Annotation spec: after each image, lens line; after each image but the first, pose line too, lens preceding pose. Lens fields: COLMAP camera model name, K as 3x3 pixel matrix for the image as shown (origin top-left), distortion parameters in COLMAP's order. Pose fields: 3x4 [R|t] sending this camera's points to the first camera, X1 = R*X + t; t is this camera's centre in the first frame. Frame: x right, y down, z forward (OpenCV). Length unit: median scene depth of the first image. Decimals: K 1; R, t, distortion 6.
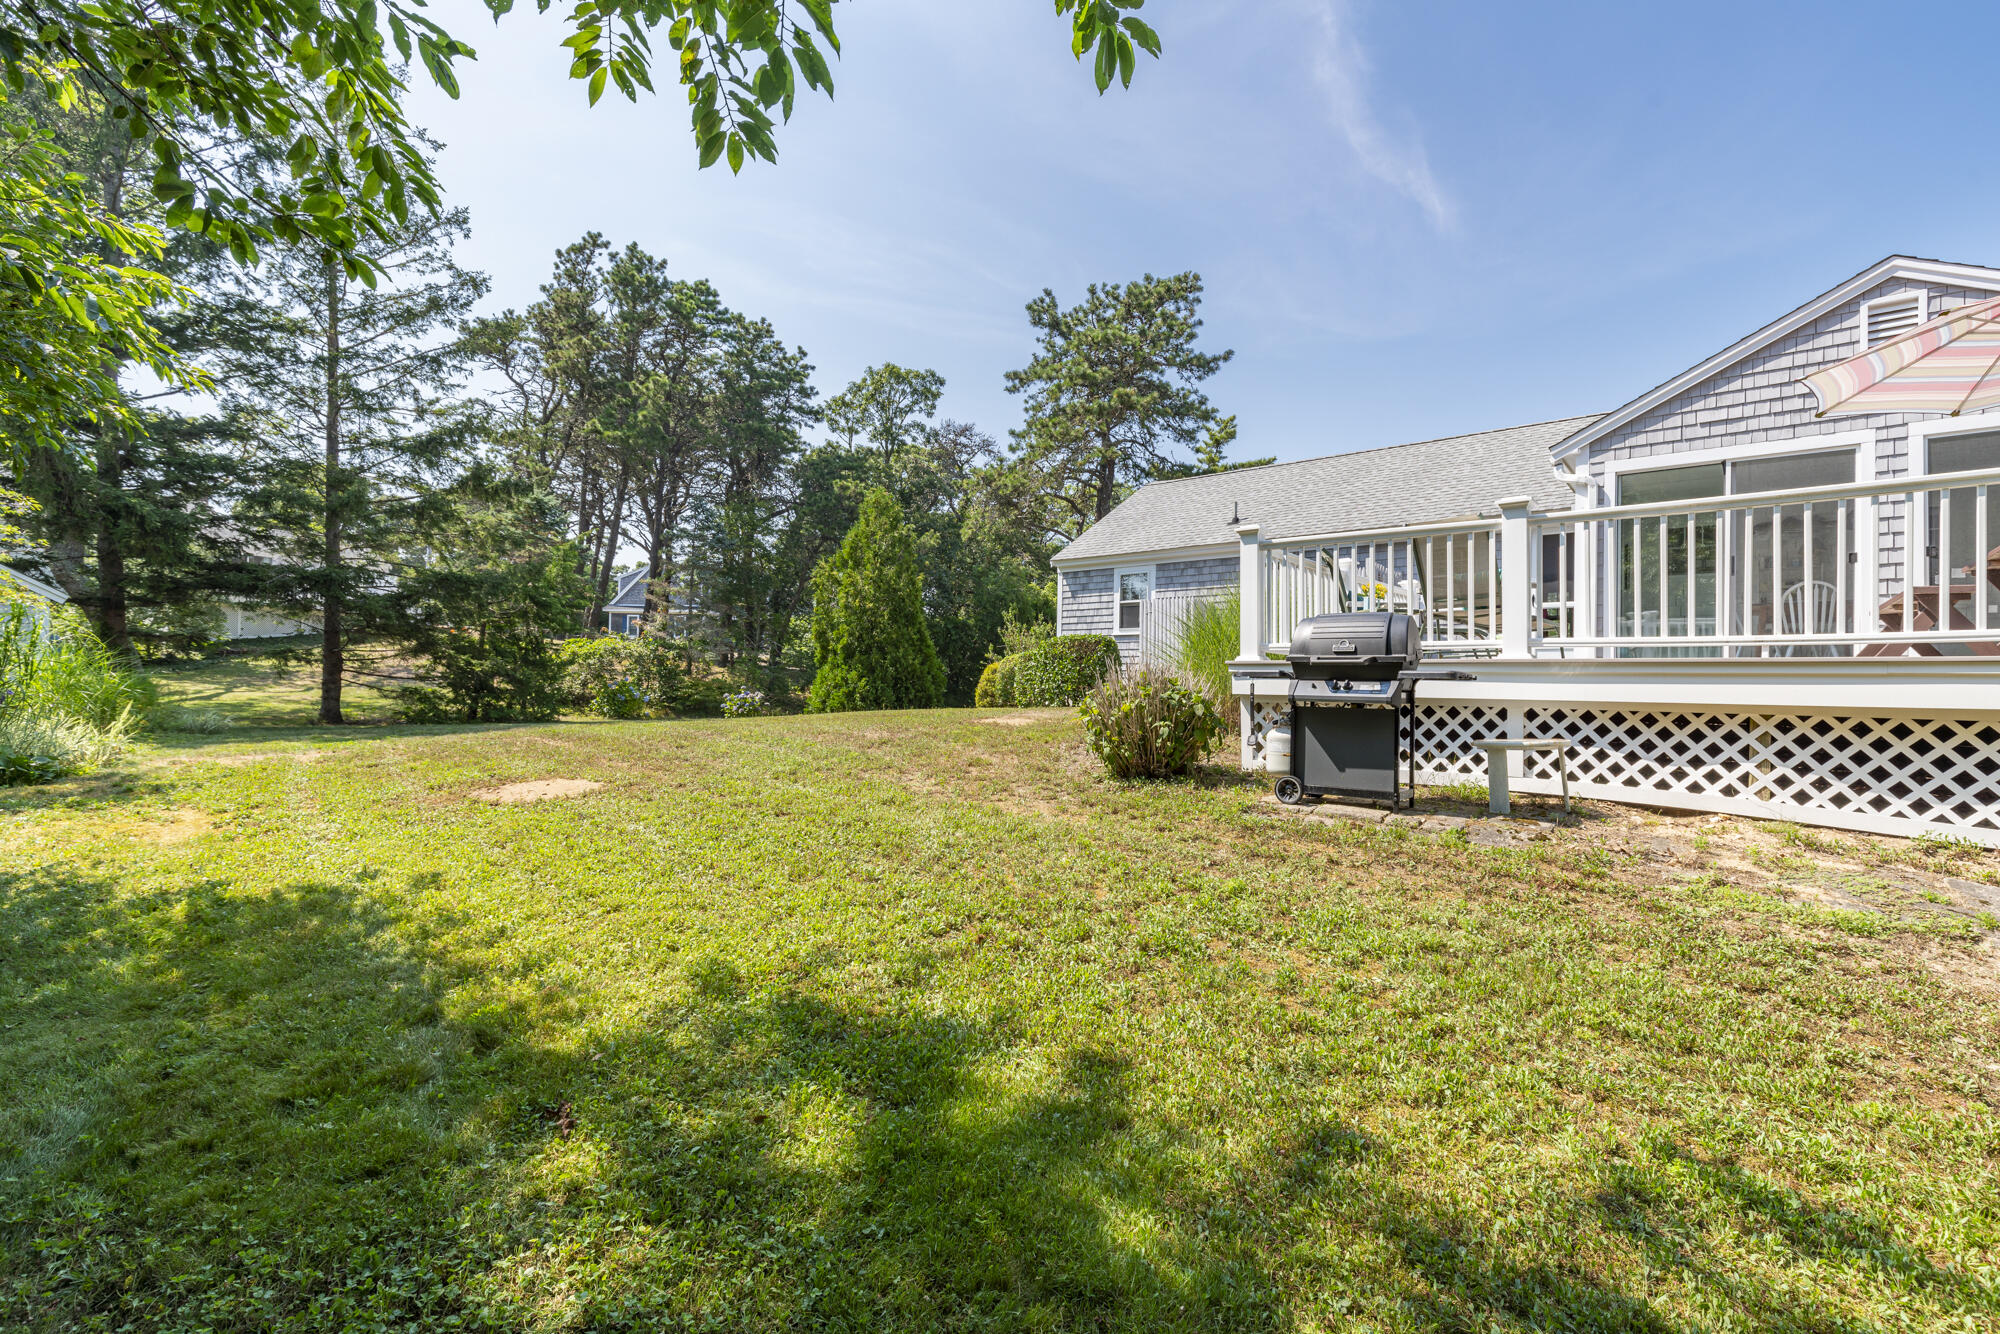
lens RADIAL K [[896.5, 0, 1009.8], [0, 896.5, 672.6], [0, 0, 1]] dist [0.005303, -0.002528]
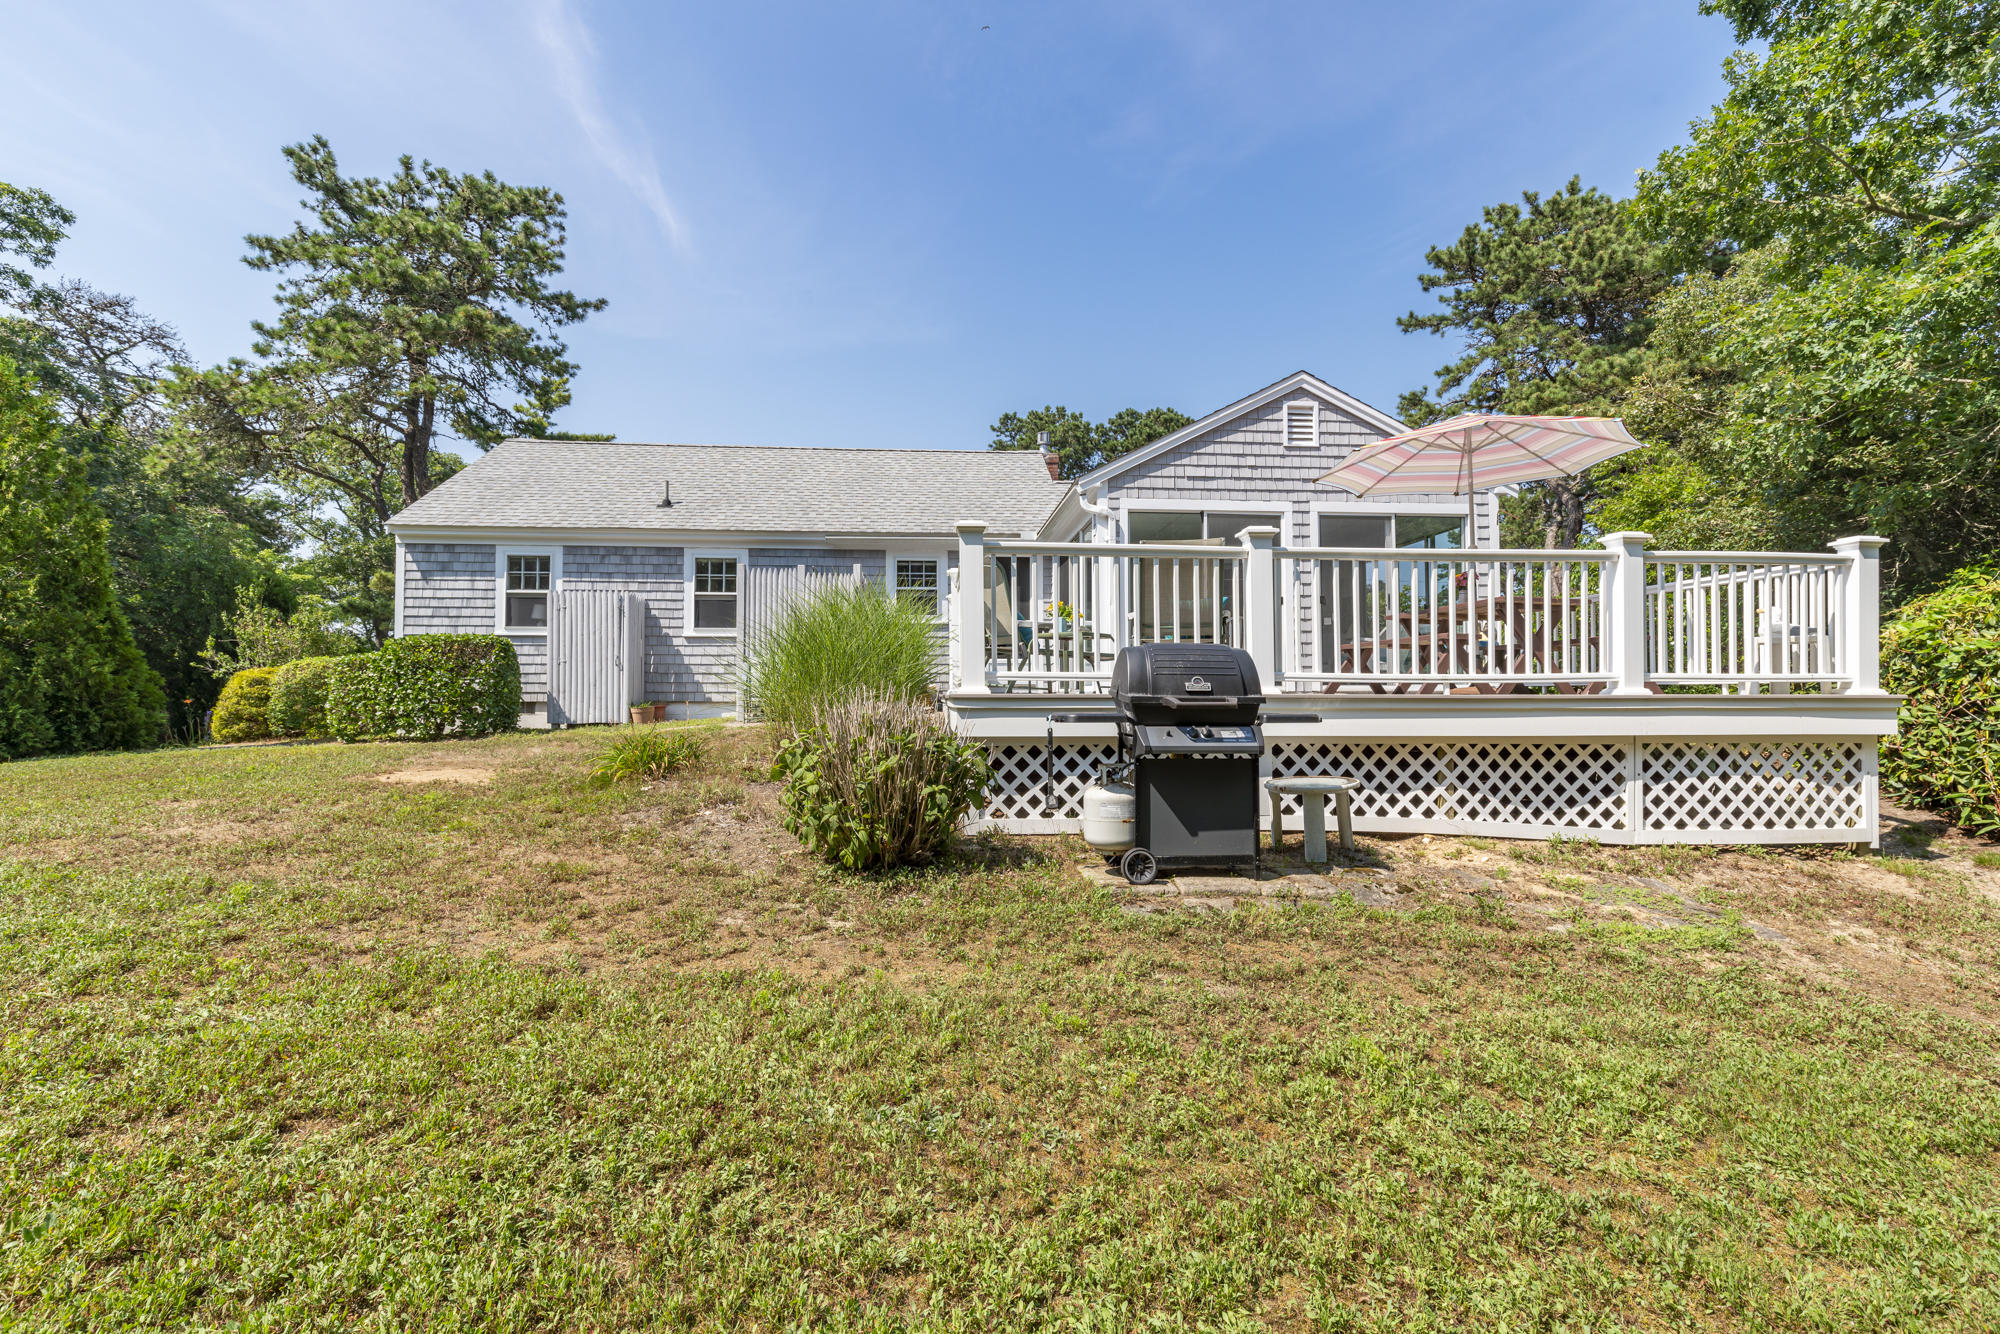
lens RADIAL K [[896.5, 0, 994.2], [0, 896.5, 661.8], [0, 0, 1]] dist [0.005303, -0.002528]
pose [[0.707325, 0.006235, 0.706861, -0.118421], [-0.001310, 0.999971, -0.007510, -0.015038], [-0.706887, 0.004386, 0.707312, 0.186757]]
